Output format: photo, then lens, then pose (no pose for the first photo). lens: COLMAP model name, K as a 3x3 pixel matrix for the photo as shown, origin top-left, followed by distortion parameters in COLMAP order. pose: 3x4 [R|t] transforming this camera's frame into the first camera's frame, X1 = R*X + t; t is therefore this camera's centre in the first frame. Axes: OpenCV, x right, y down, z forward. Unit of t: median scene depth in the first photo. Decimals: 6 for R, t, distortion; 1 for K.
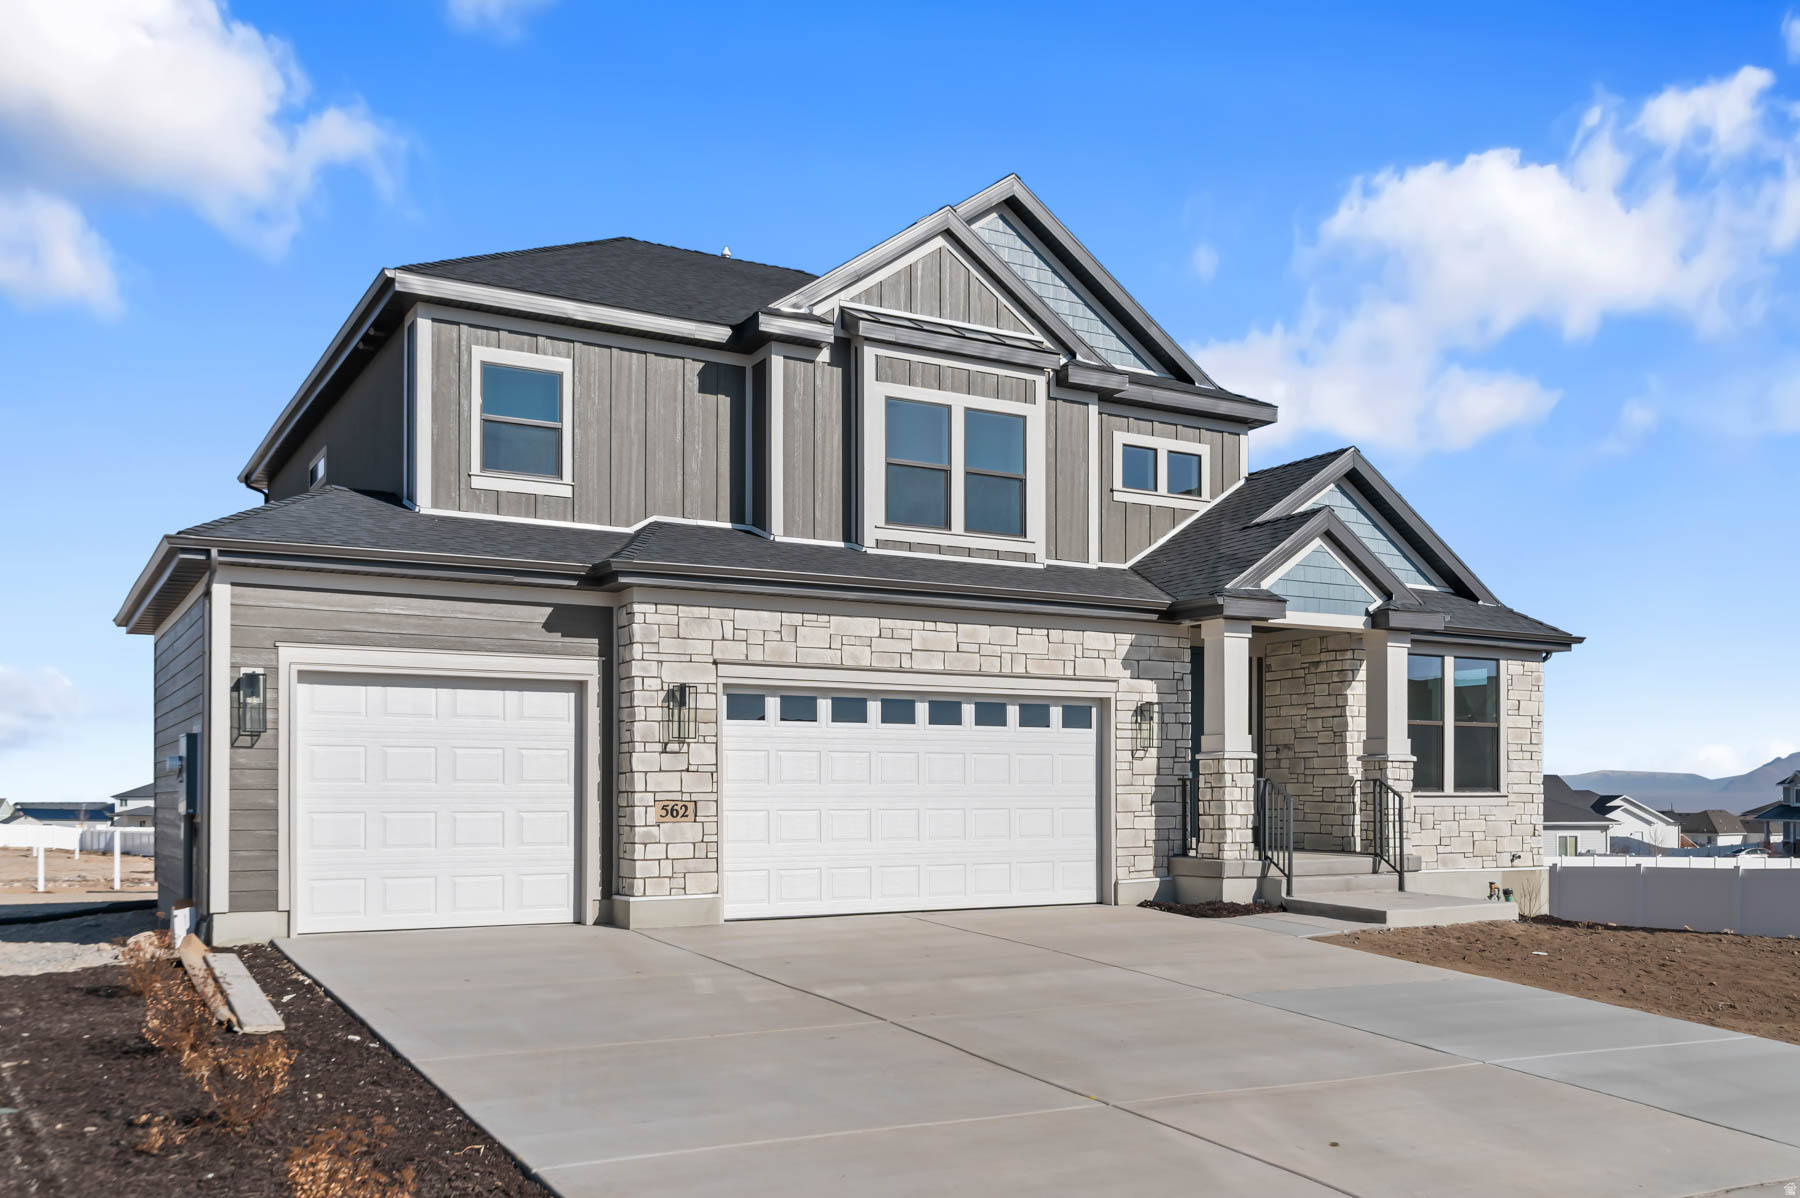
lens RADIAL K [[1582.1, 0, 900.0], [0, 1582.1, 599.0], [0, 0, 1]] dist [0.005421, -0.005102]
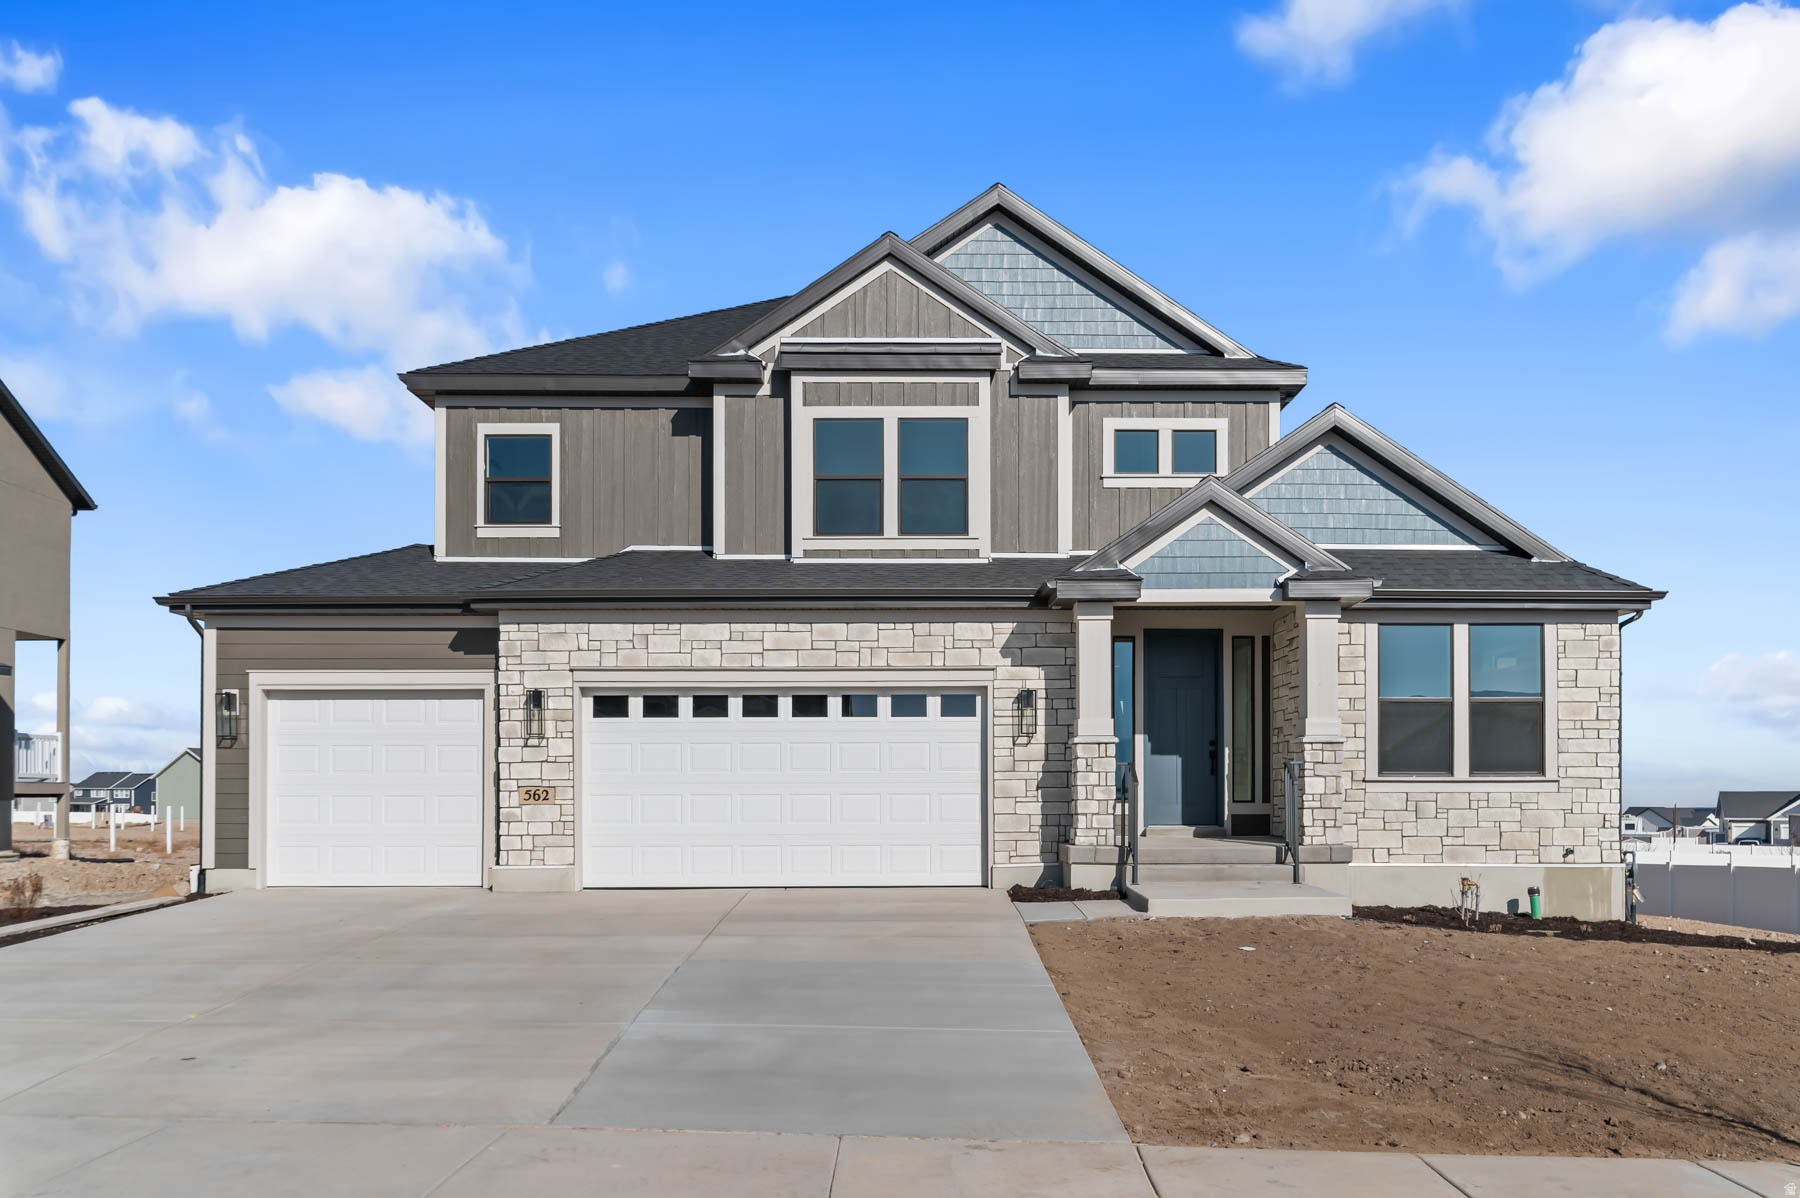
lens RADIAL K [[1525.3, 0, 900.0], [0, 1525.3, 599.0], [0, 0, 1]] dist [0.001353, 0.000797]
pose [[0.865597, -0.066107, -0.496359, 0.575349], [0.063459, 0.997737, -0.022218, 0.024405], [0.496705, -0.012267, 0.867833, 0.114720]]
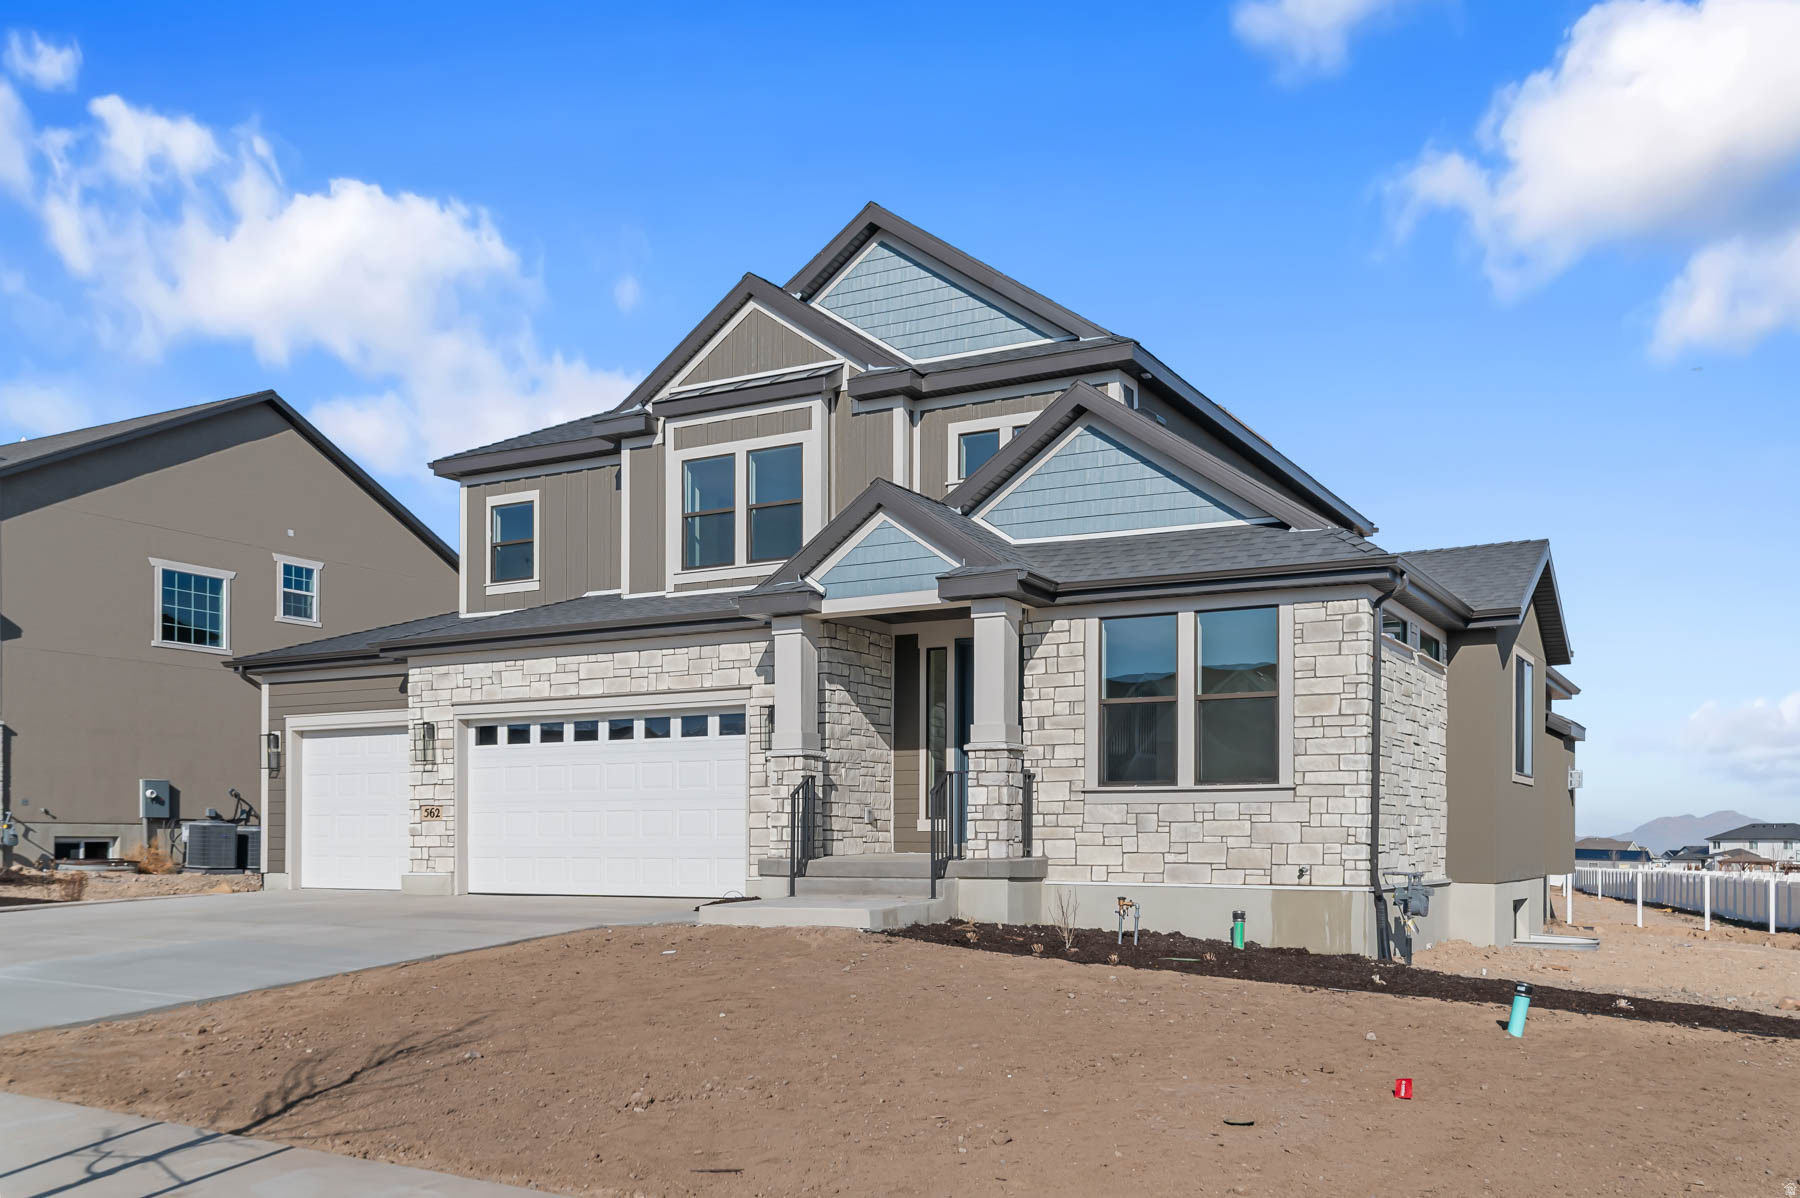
lens RADIAL K [[1548.8, 0, 892.9], [0, 1548.8, 656.4], [0, 0, 1]] dist [0.006817, 0.000257]
pose [[0.503094, -0.101645, -0.858234, 1.066514], [0.105218, 0.992876, -0.055913, 0.098228], [0.857803, -0.062172, 0.510205, 0.556754]]
